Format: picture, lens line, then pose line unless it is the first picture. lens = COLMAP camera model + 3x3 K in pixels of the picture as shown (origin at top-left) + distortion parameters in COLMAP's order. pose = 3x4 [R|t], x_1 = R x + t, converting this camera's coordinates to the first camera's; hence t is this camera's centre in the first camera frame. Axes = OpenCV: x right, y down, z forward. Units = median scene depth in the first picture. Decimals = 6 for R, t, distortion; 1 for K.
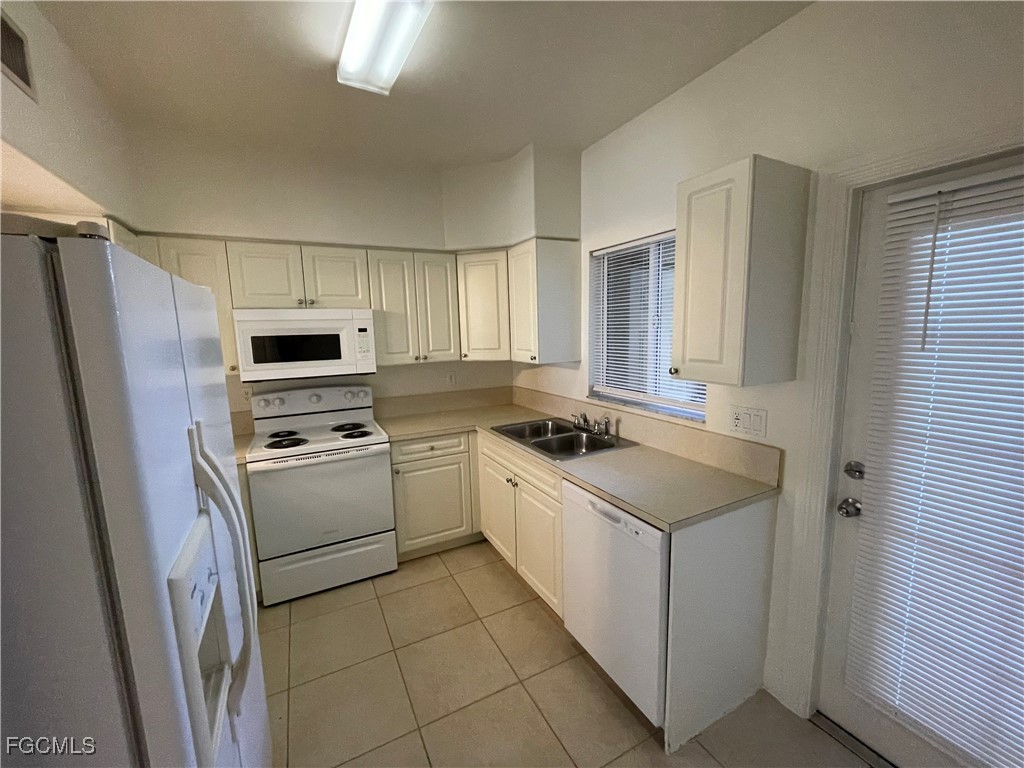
lens RADIAL K [[414.1, 0, 512.0], [0, 414.1, 384.0], [0, 0, 1]] dist [-0.004652, 0.000394]
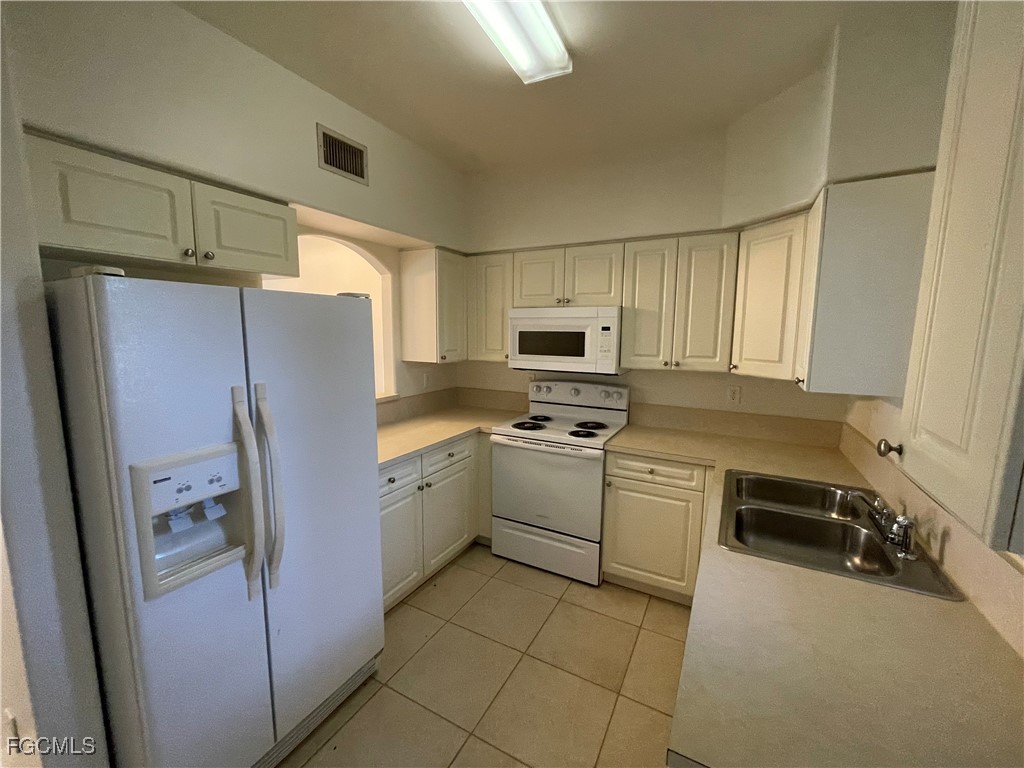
lens RADIAL K [[414.1, 0, 512.0], [0, 414.1, 384.0], [0, 0, 1]] dist [-0.004652, 0.000394]
pose [[0.552246, 0.137744, -0.822223, 0.321314], [-0.133288, 0.988158, 0.076019, -0.046966], [0.822957, 0.067611, 0.564065, 0.286810]]
